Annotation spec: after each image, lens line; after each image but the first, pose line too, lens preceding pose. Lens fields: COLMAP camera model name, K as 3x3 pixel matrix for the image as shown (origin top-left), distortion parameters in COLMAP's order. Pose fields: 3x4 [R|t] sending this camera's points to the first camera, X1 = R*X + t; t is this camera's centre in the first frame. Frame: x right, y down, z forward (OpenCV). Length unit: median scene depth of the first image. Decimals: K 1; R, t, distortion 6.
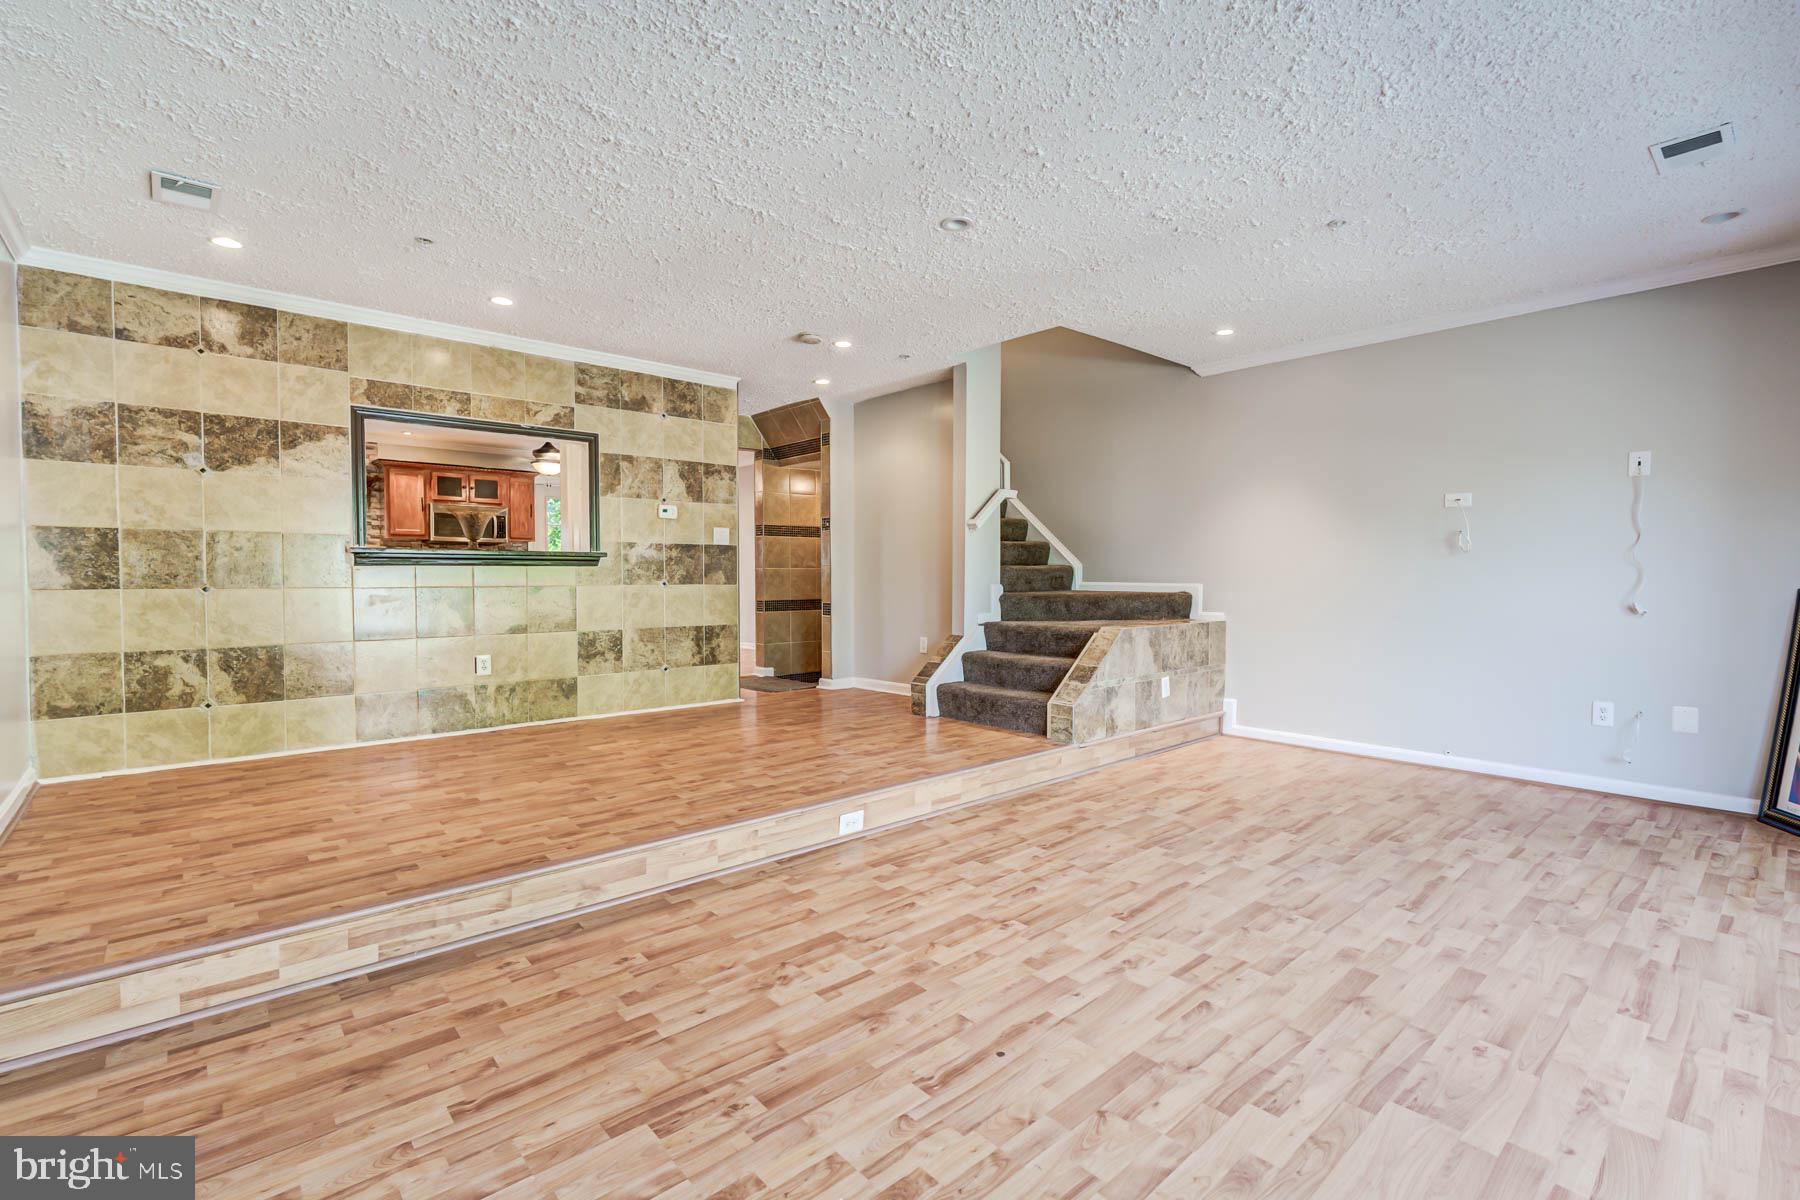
lens RADIAL K [[821.5, 0, 925.7], [0, 821.5, 600.5], [0, 0, 1]] dist [0.009493, -0.003139]
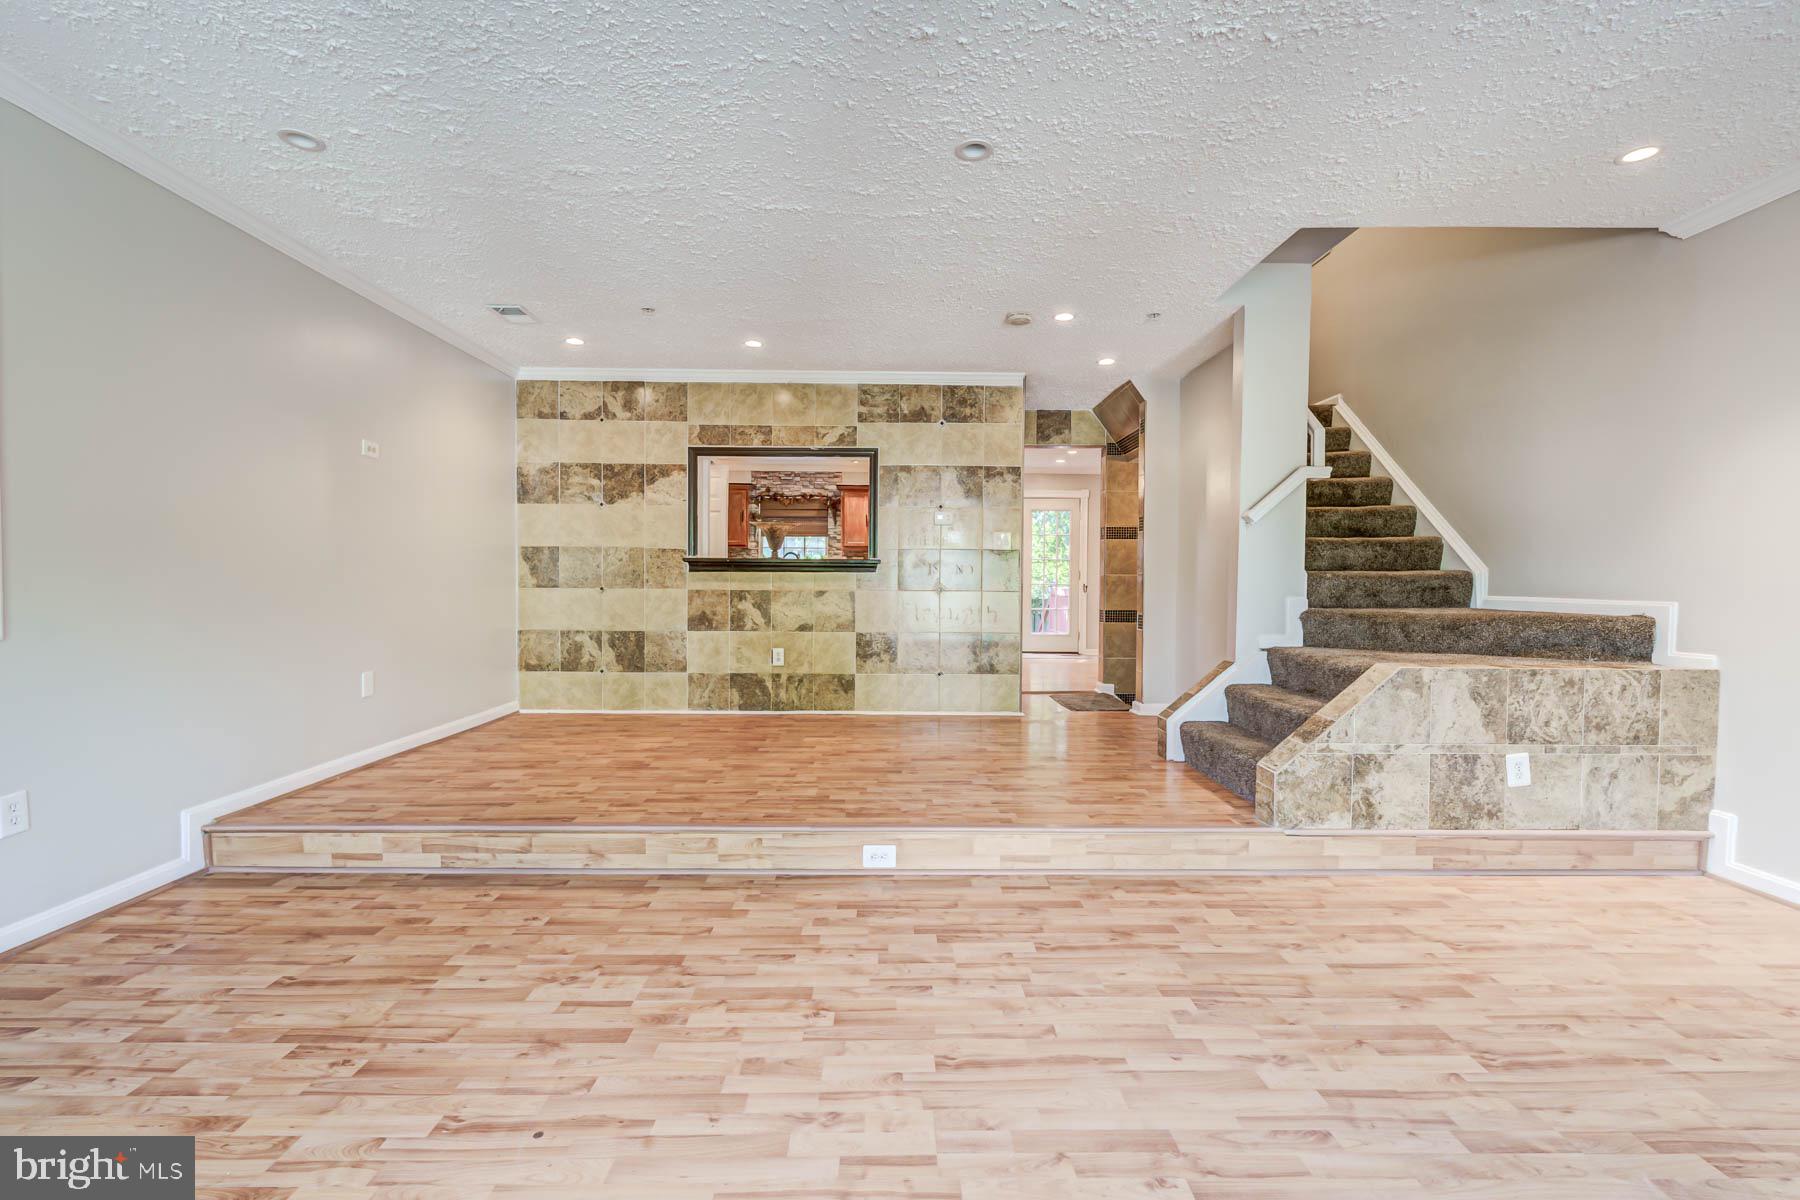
lens RADIAL K [[821.5, 0, 905.5], [0, 821.5, 624.9], [0, 0, 1]] dist [0.009493, -0.003139]
pose [[0.738794, 0.043131, -0.672550, 0.450052], [-0.027227, 0.999045, 0.034160, -0.014158], [0.673381, -0.006925, 0.739263, 0.296107]]
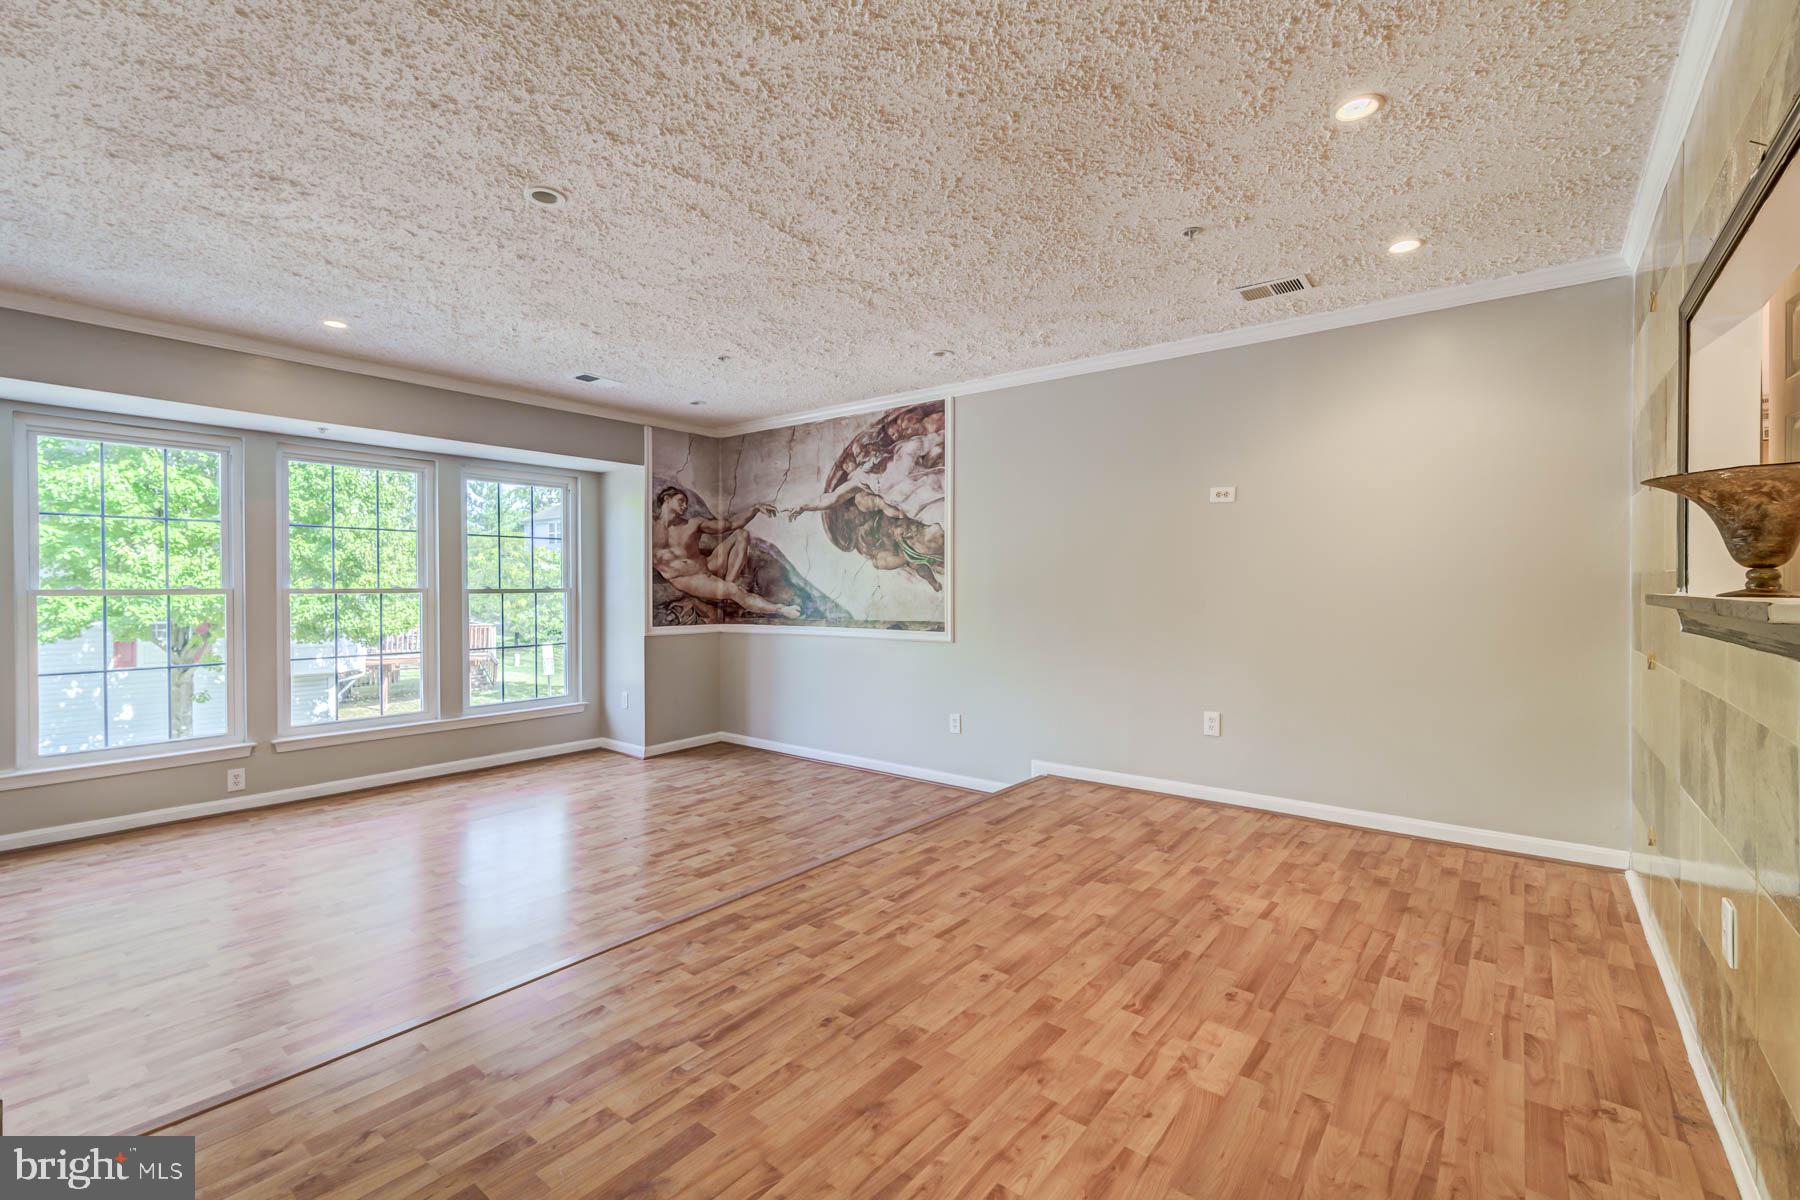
lens RADIAL K [[778.2, 0, 885.1], [0, 778.2, 598.8], [0, 0, 1]] dist [0.003234, -0.000053]
pose [[-0.992102, 0.004248, -0.125360, -0.167182], [-0.001394, 0.998991, 0.044882, -0.088249], [0.125424, 0.044703, -0.991096, 1.491630]]
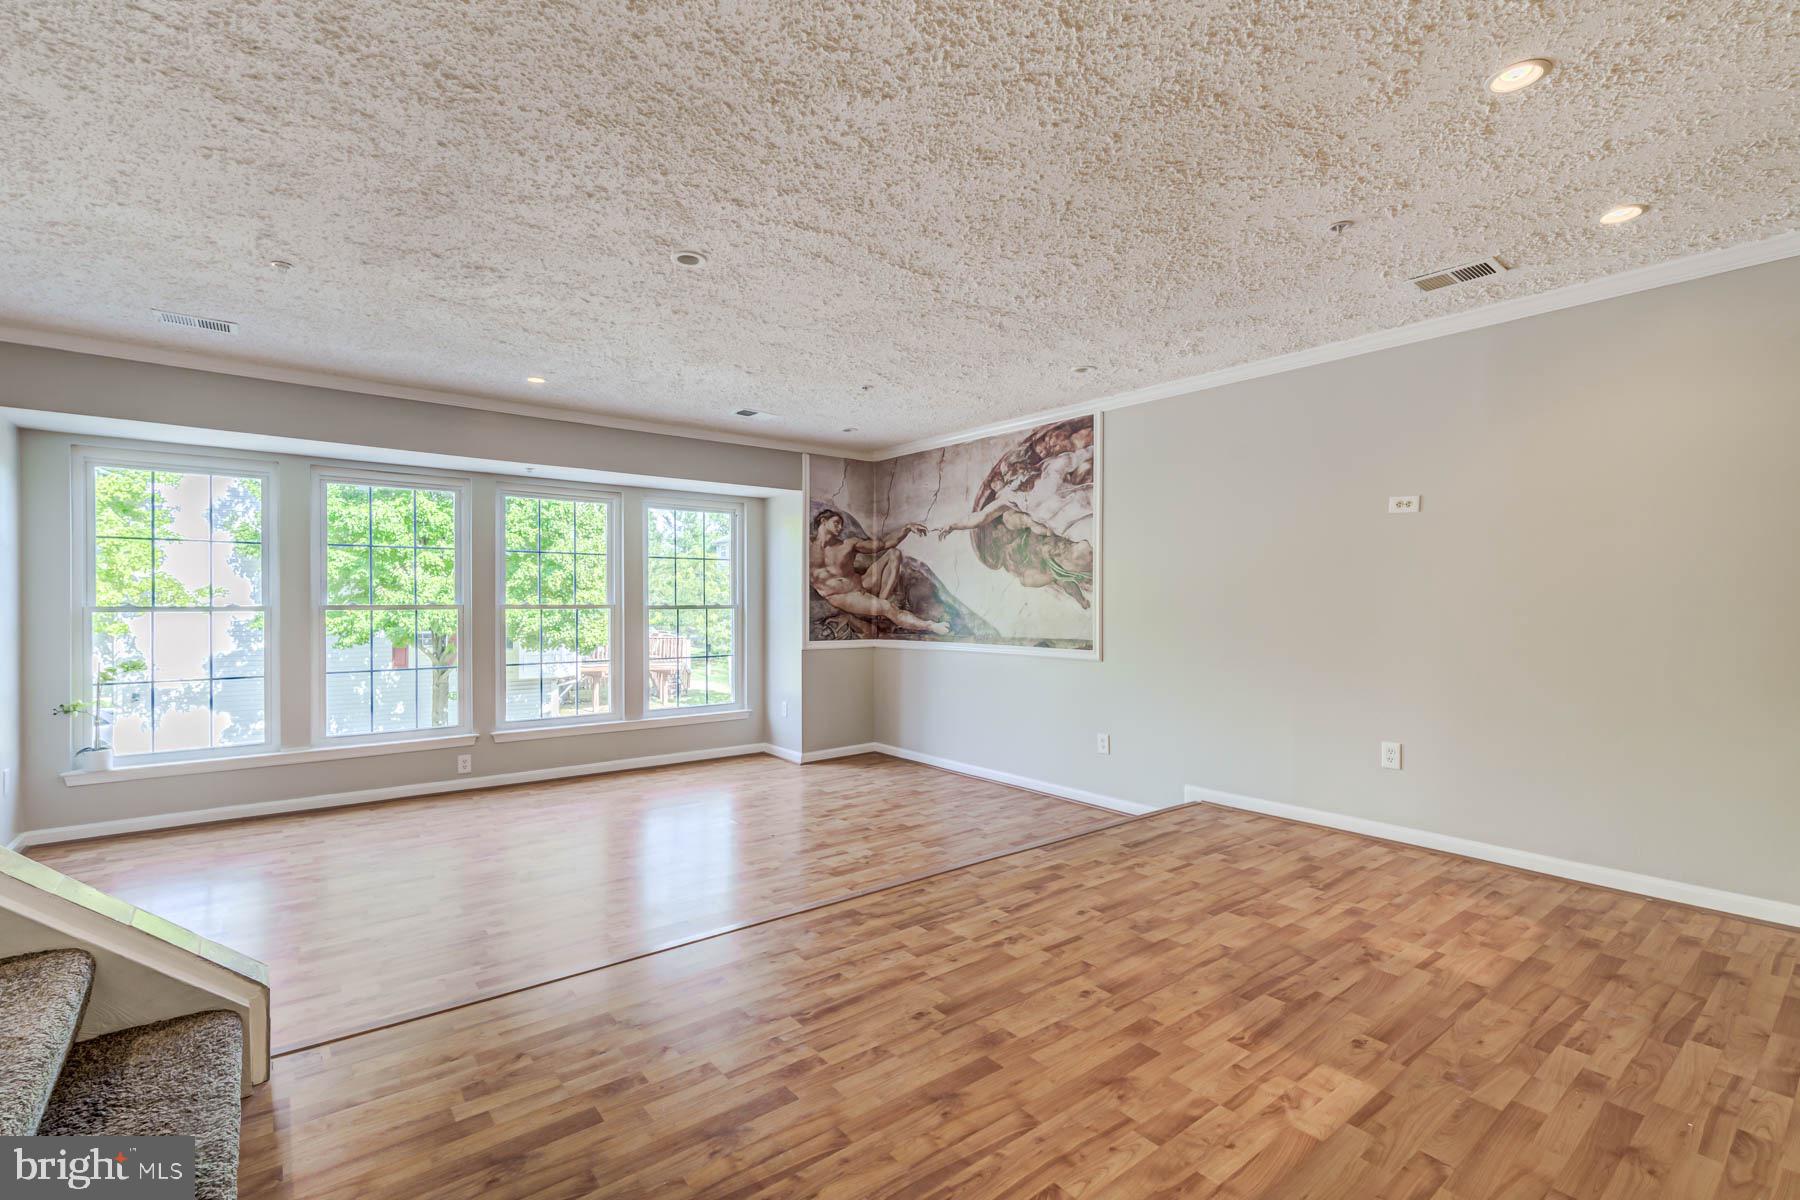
lens RADIAL K [[778.2, 0, 892.0], [0, 778.2, 607.7], [0, 0, 1]] dist [0.003234, -0.000053]
pose [[-0.995677, -0.001210, 0.092878, -0.218039], [0.001891, 0.999444, 0.033291, -0.087705], [-0.092867, 0.033323, -0.995121, 1.518430]]
